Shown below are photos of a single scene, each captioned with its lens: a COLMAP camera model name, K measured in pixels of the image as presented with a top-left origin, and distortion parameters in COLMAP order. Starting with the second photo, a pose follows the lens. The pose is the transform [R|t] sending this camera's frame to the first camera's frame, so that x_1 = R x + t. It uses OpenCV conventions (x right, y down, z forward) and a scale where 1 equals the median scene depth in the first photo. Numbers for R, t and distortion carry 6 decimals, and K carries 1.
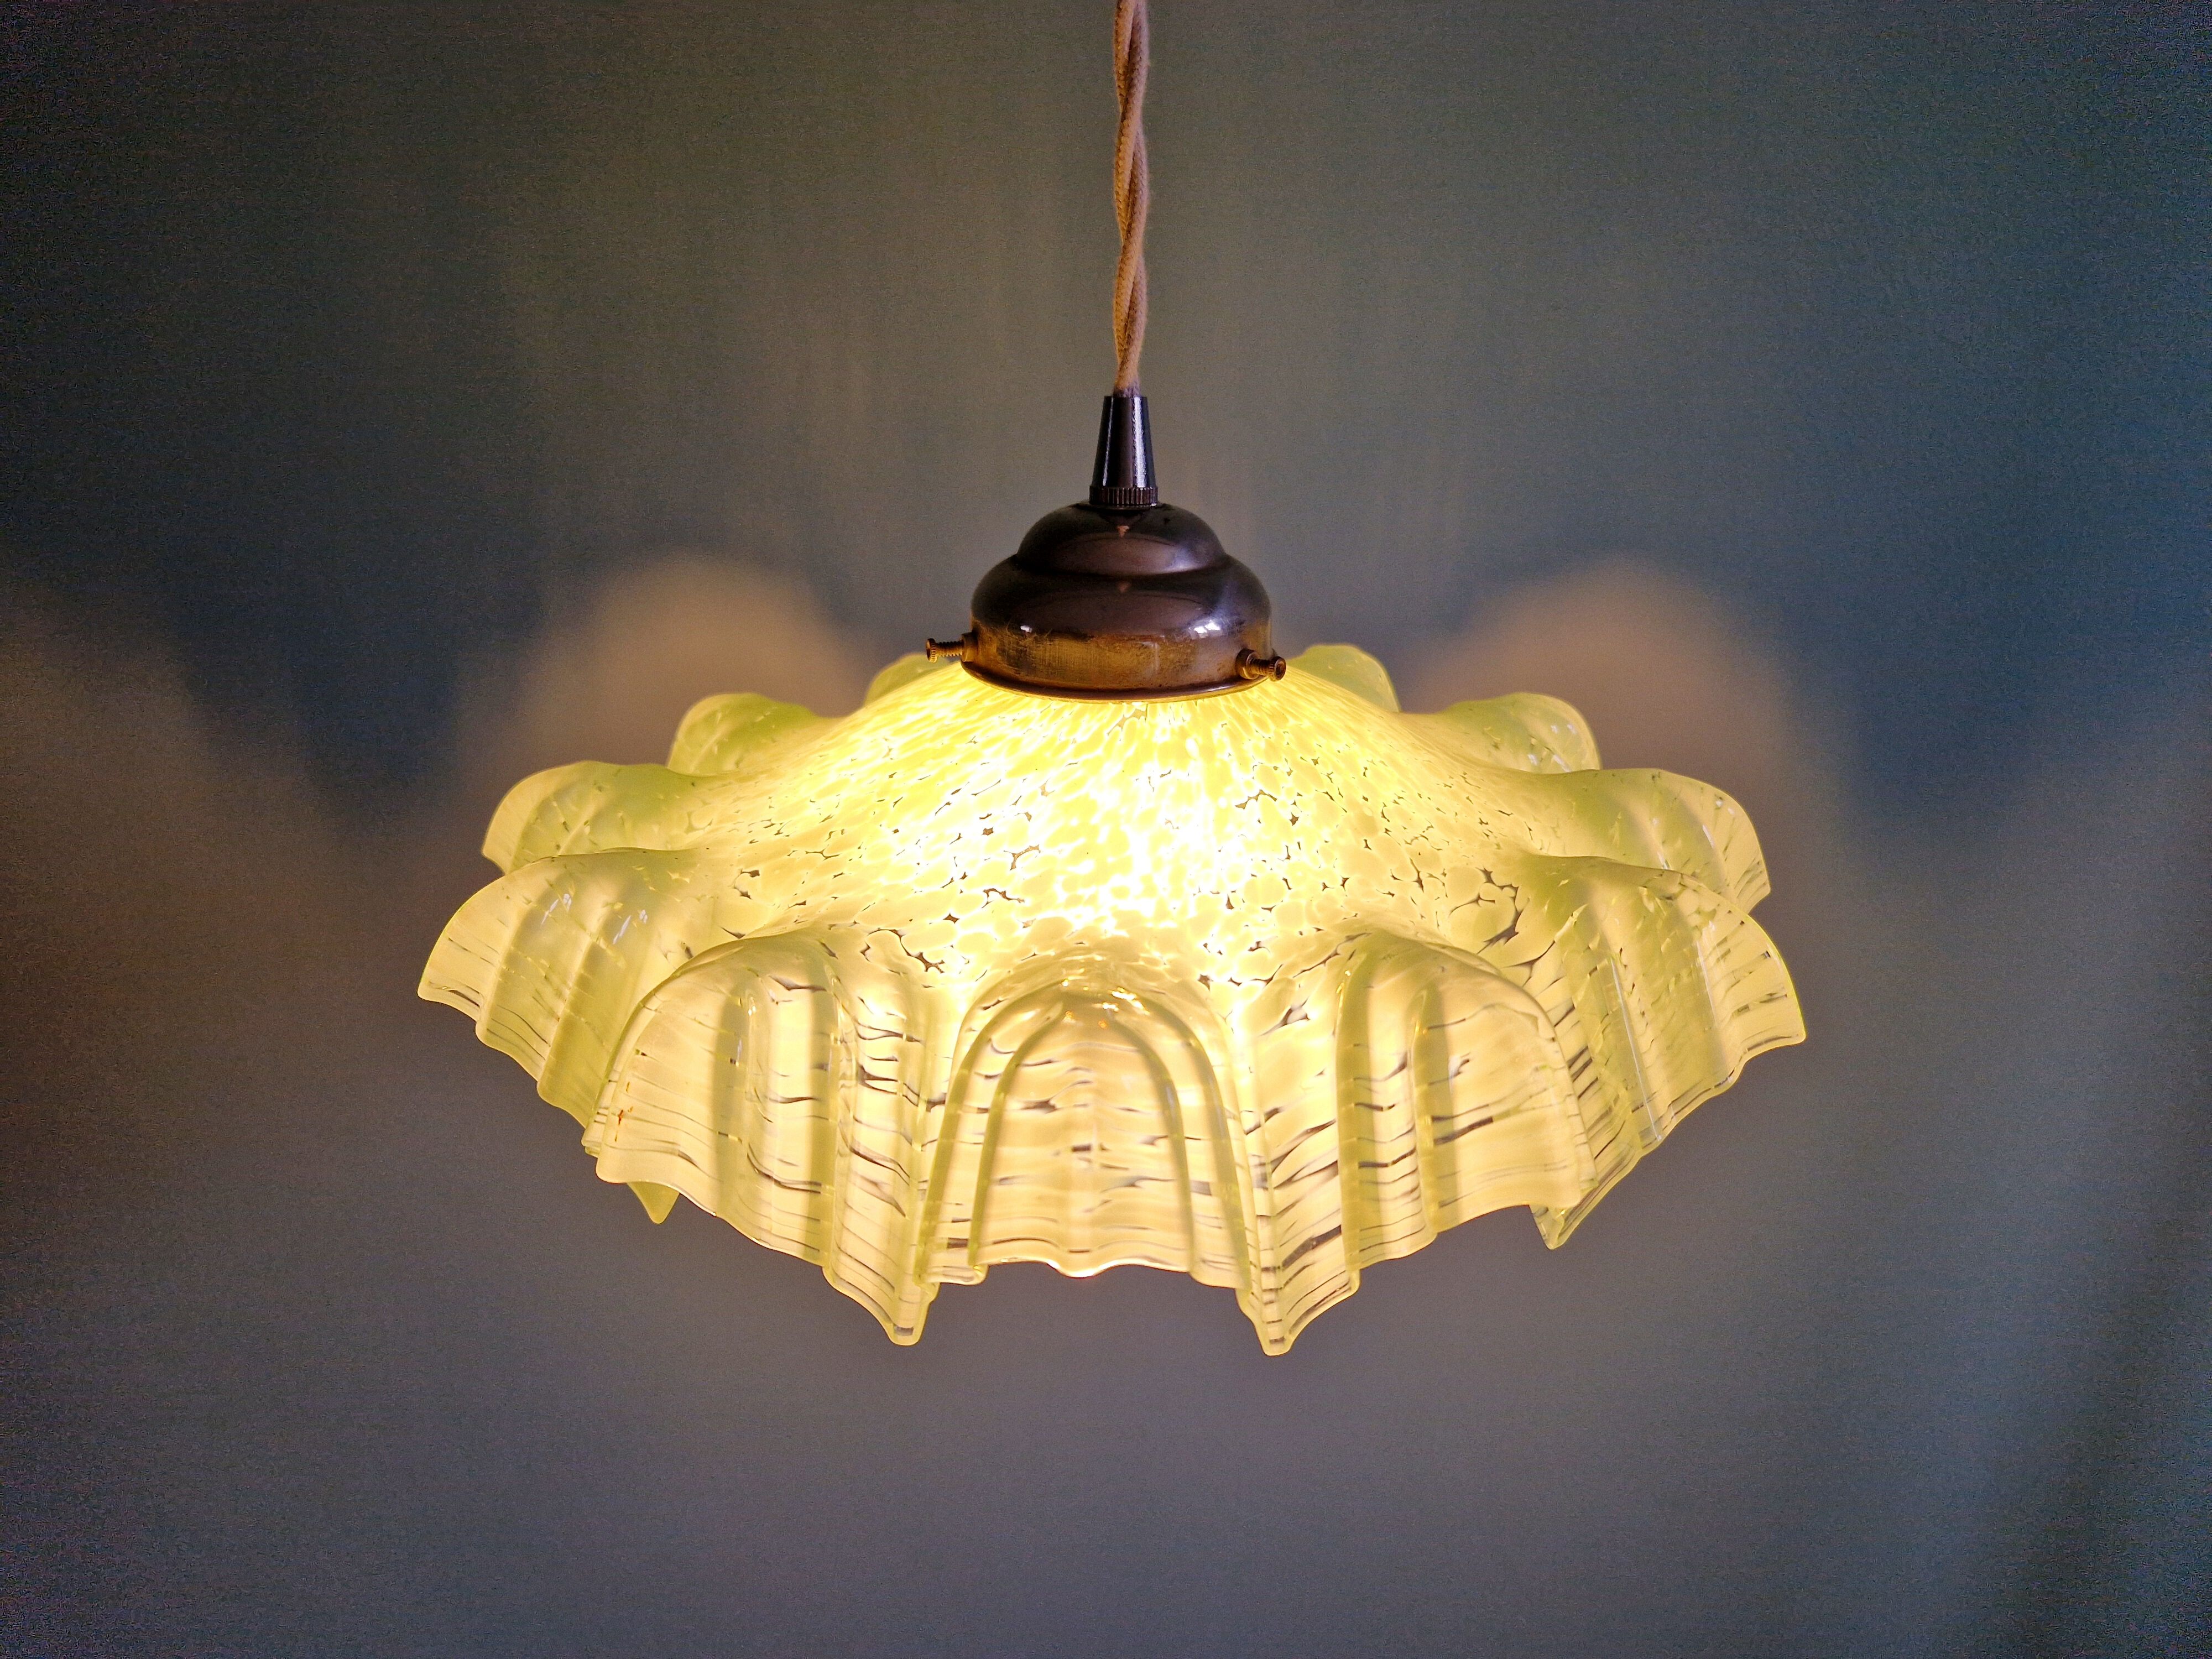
lens RADIAL K [[1467.7, 0, 1106.0], [0, 1467.7, 829.5], [0, 0, 1]] dist [0.033997, -0.000525]
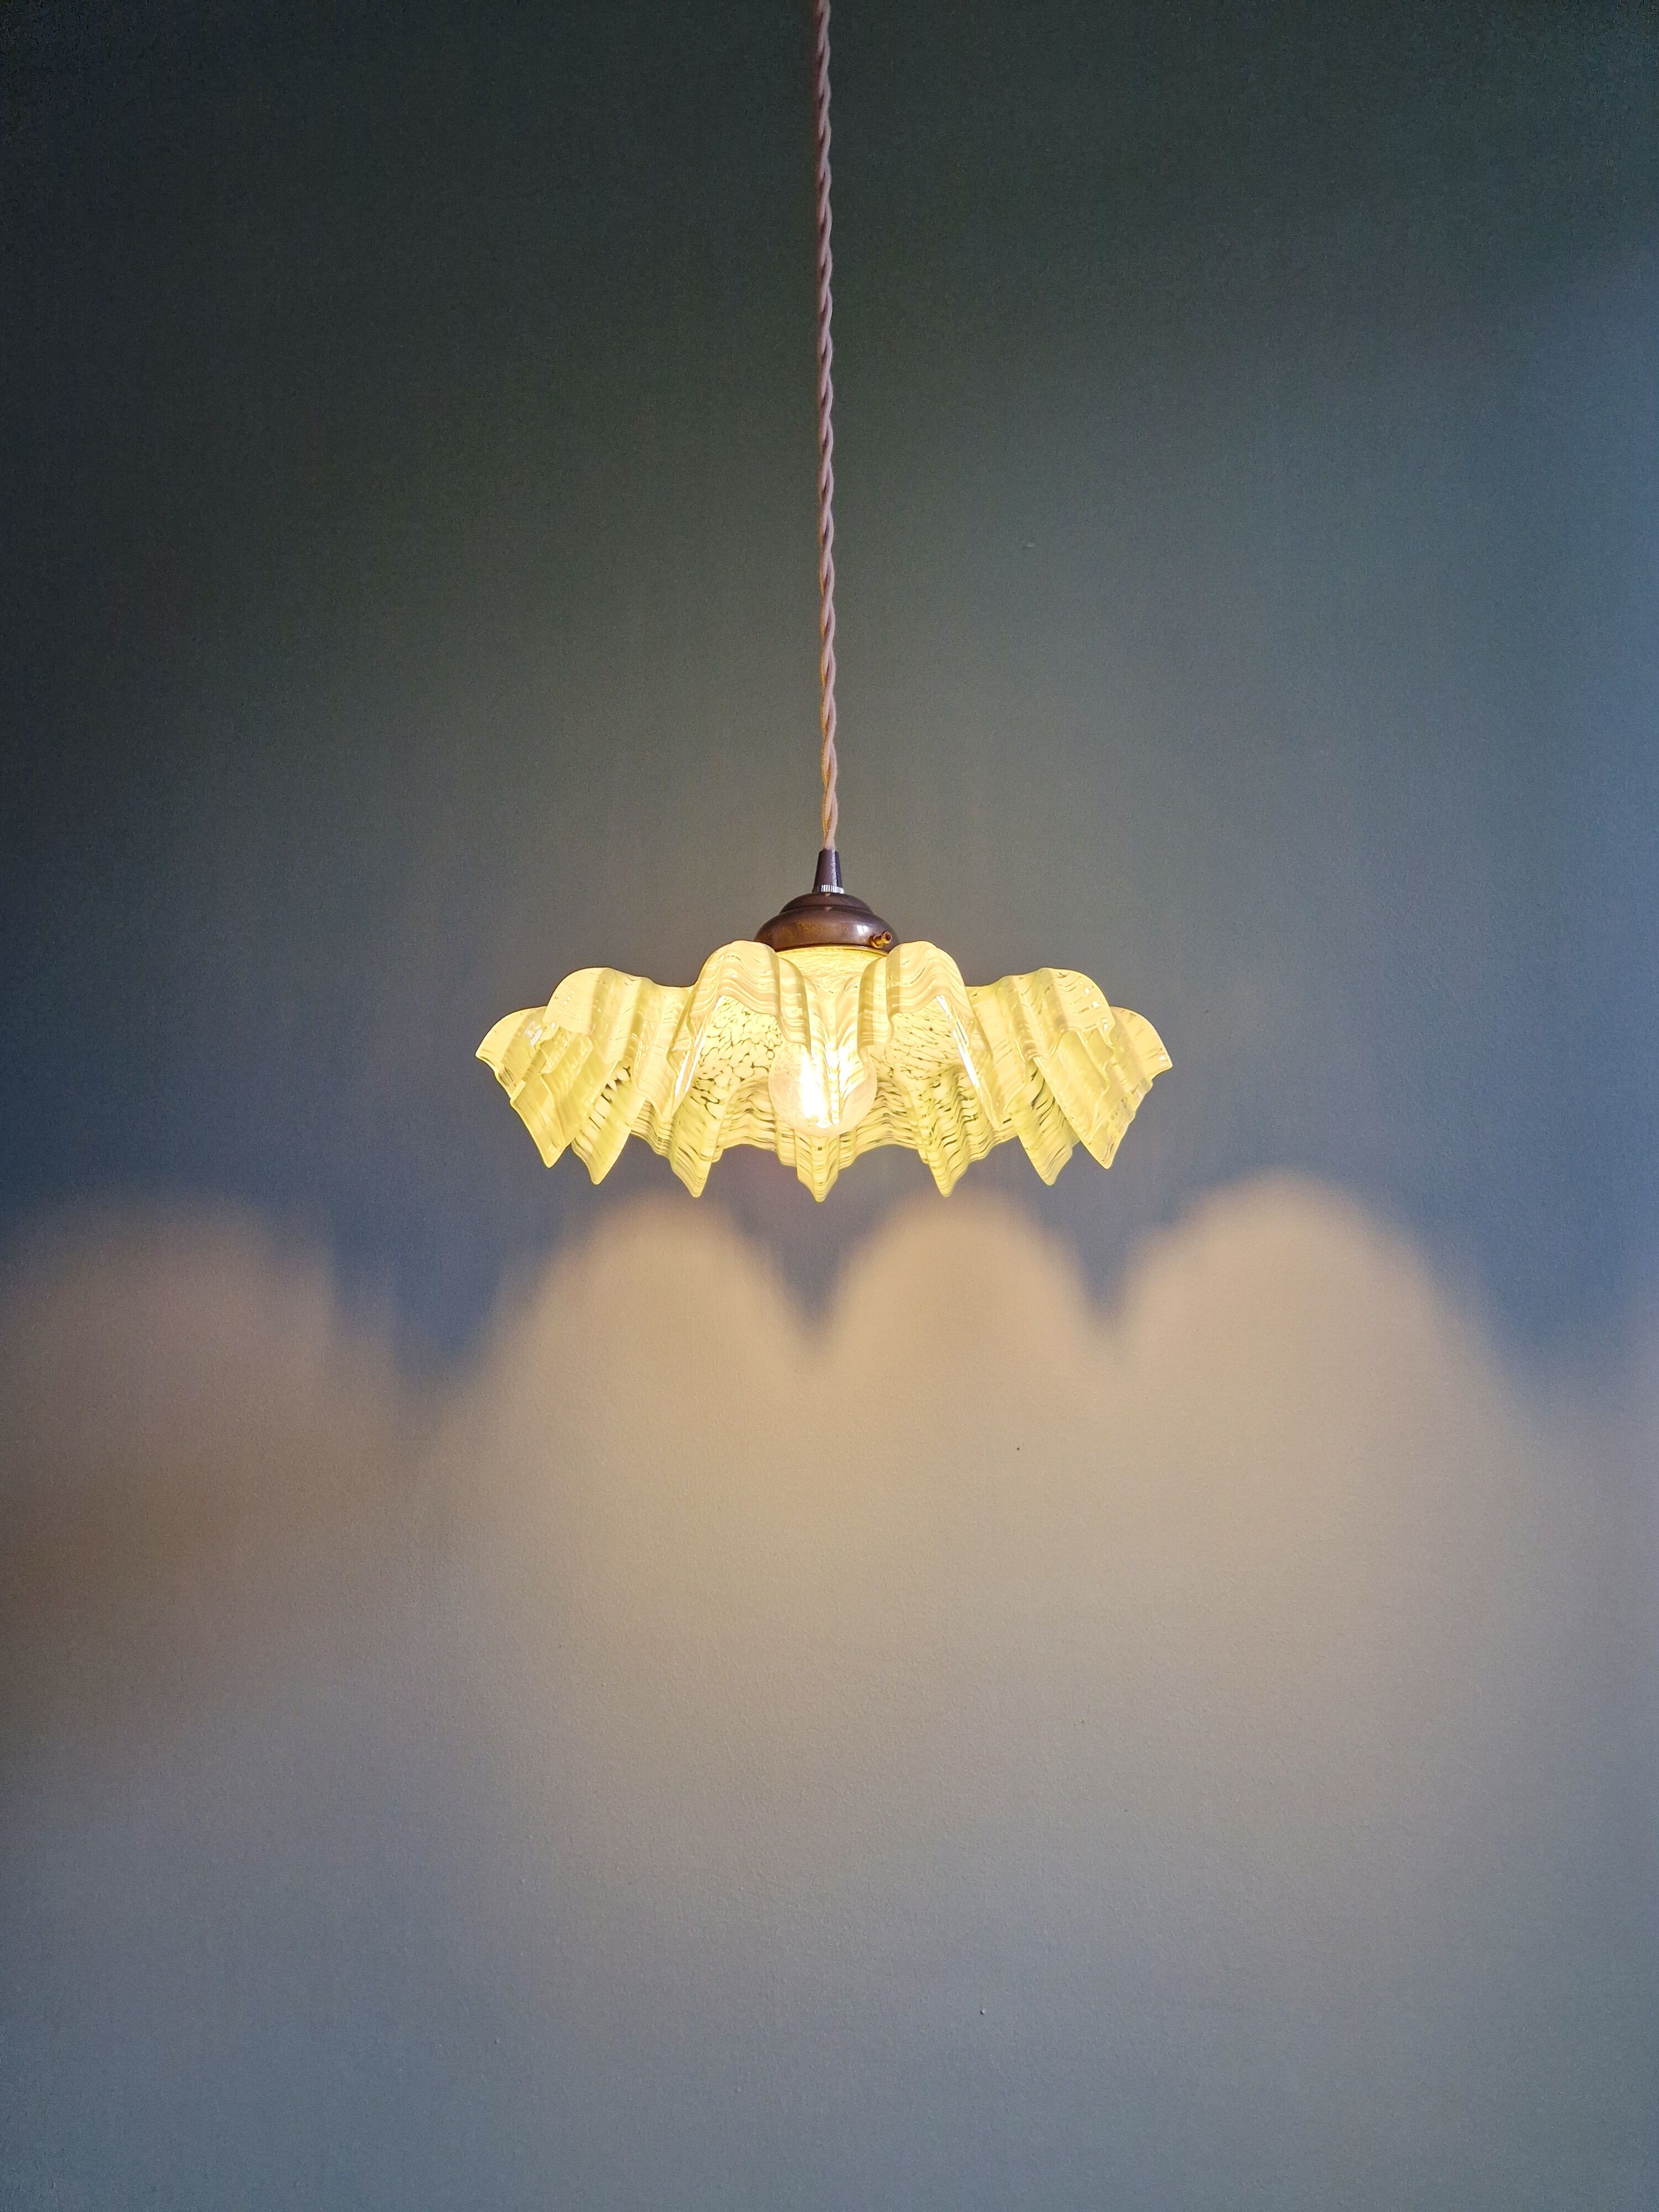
lens RADIAL K [[1467.7, 0, 854.0], [0, 1467.7, 1170.0], [0, 0, 1]] dist [0.033997, -0.000525]
pose [[0.984457, -0.034959, -0.172112, 0.458118], [-0.057783, 0.860958, -0.505384, 1.350812], [0.165849, 0.507474, 0.845556, -0.664026]]
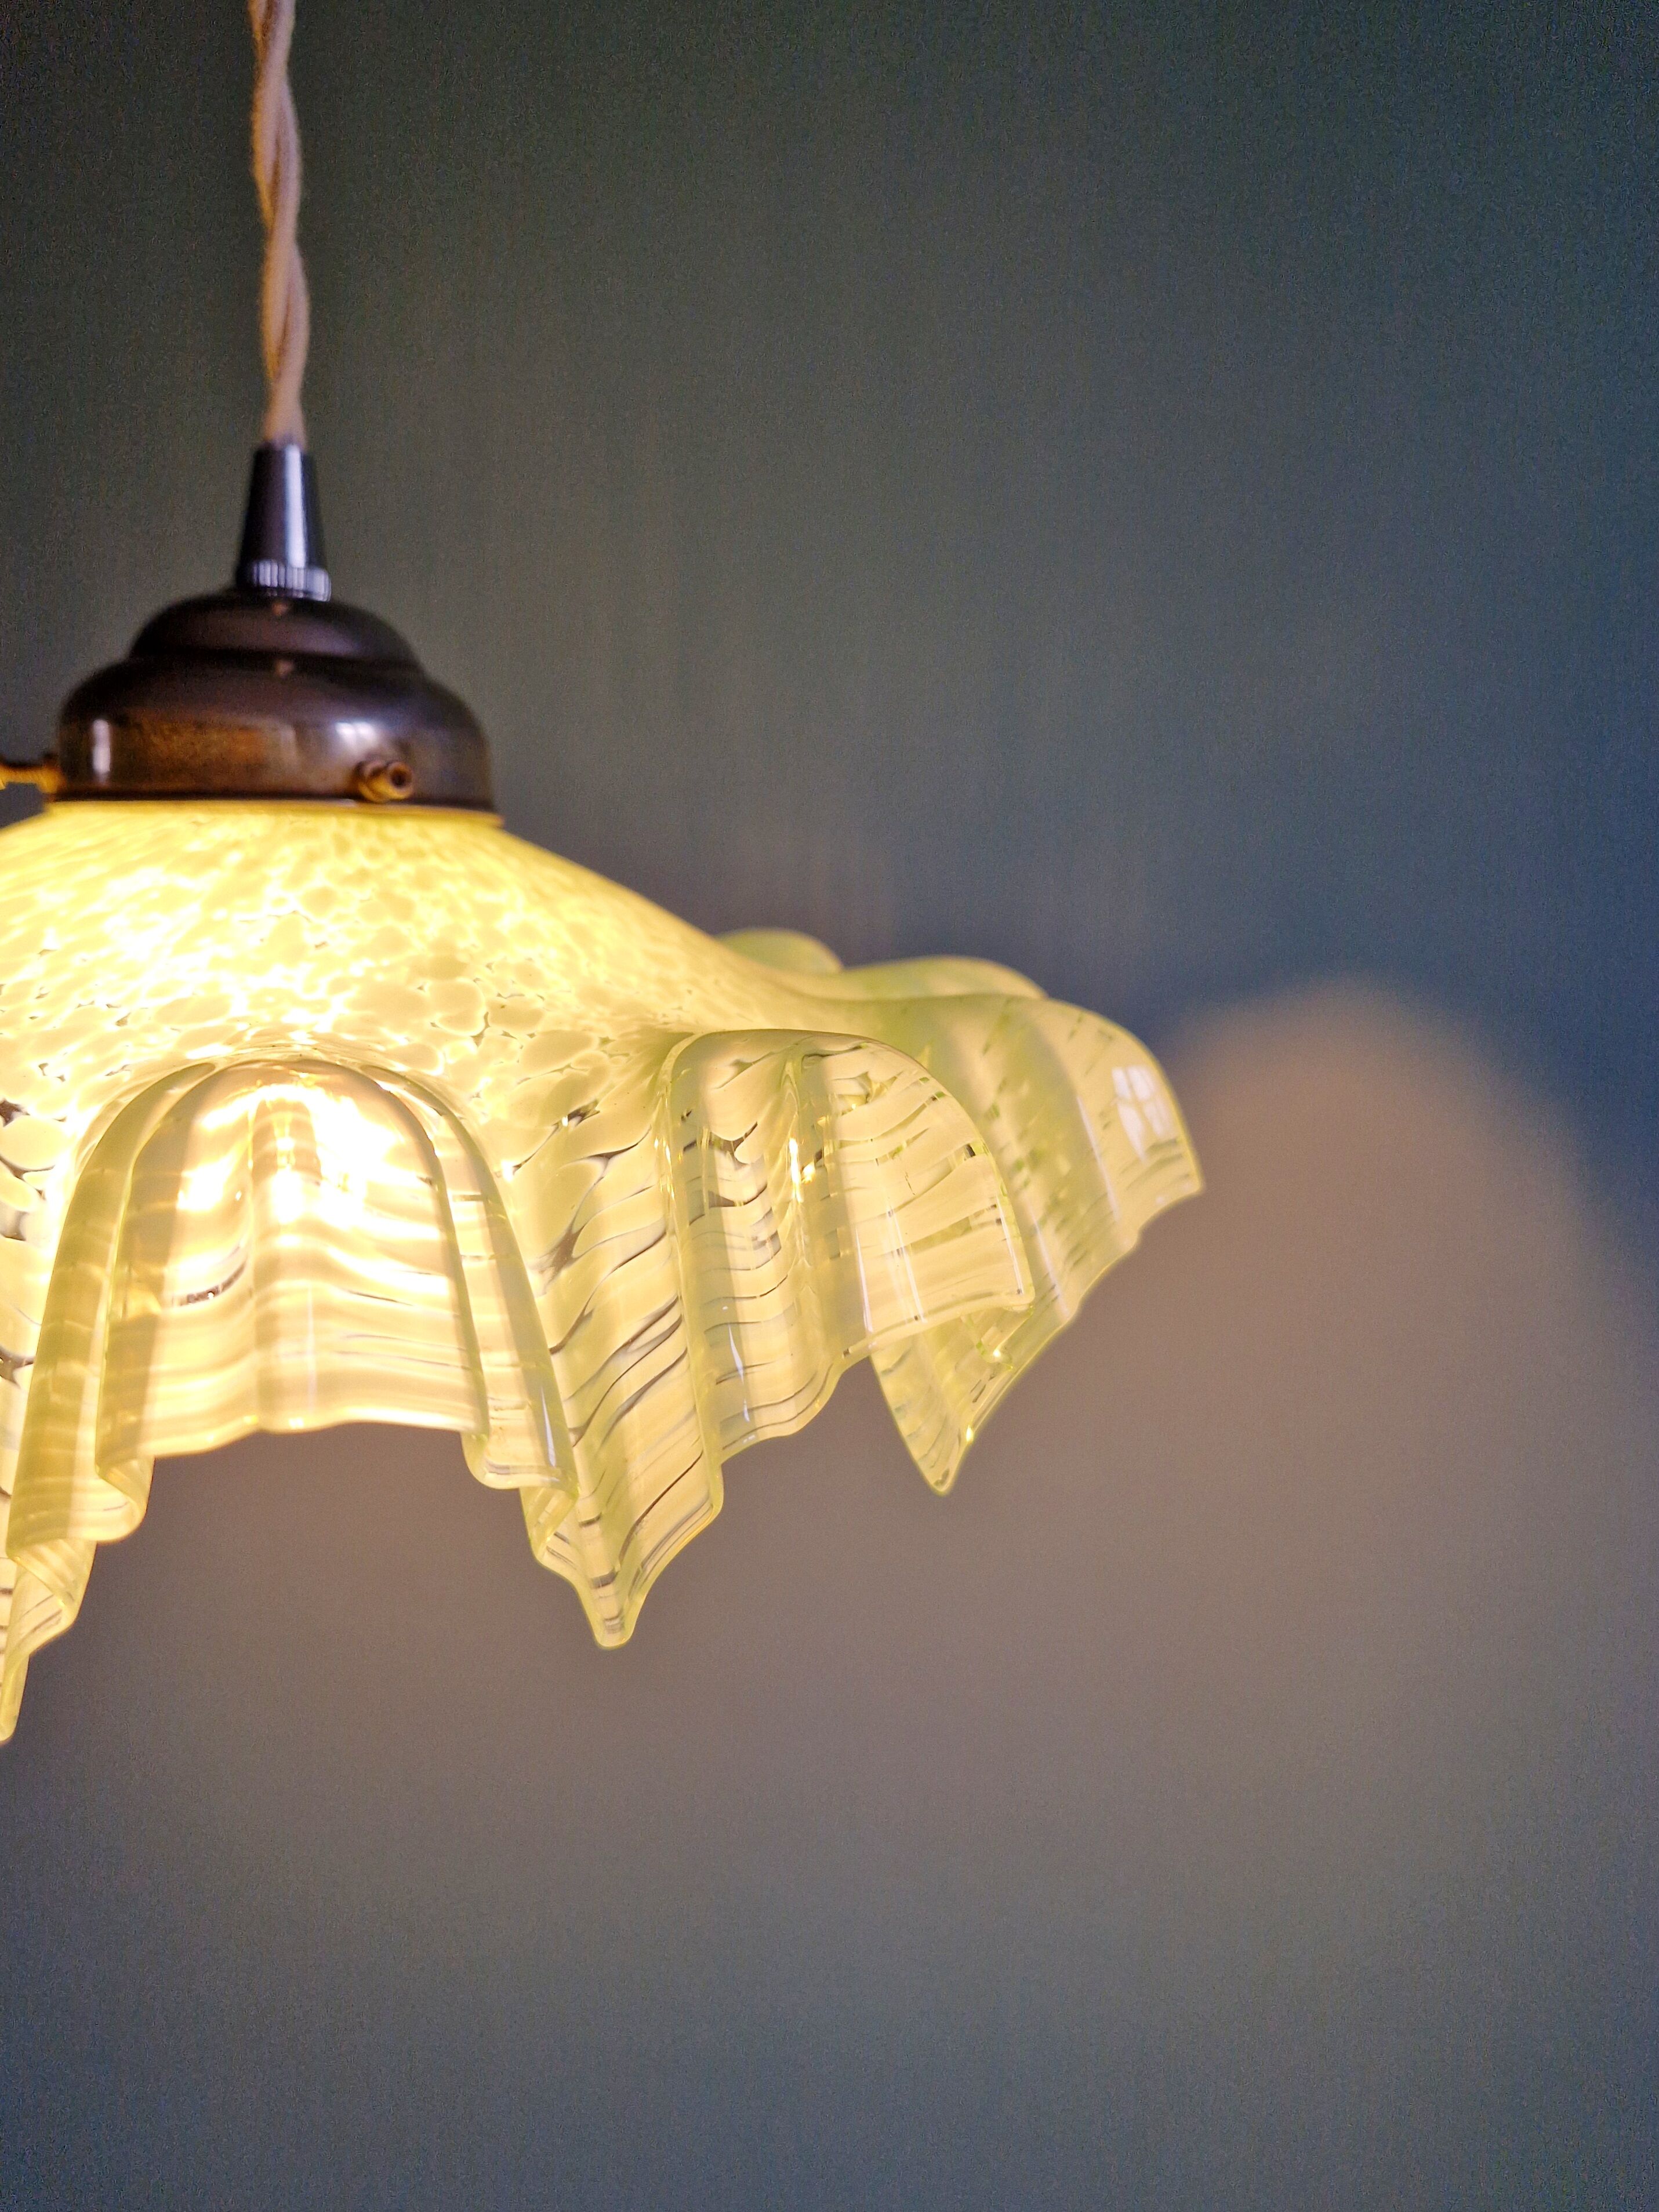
lens RADIAL K [[1555.4, 0, 829.5], [0, 1555.4, 1106.0], [0, 0, 1]] dist [0.028609, -0.042752]
pose [[0.988329, 0.048814, -0.144303, 0.474753], [-0.078012, 0.975813, -0.204212, 0.196360], [0.130844, 0.213086, 0.968232, 0.372408]]
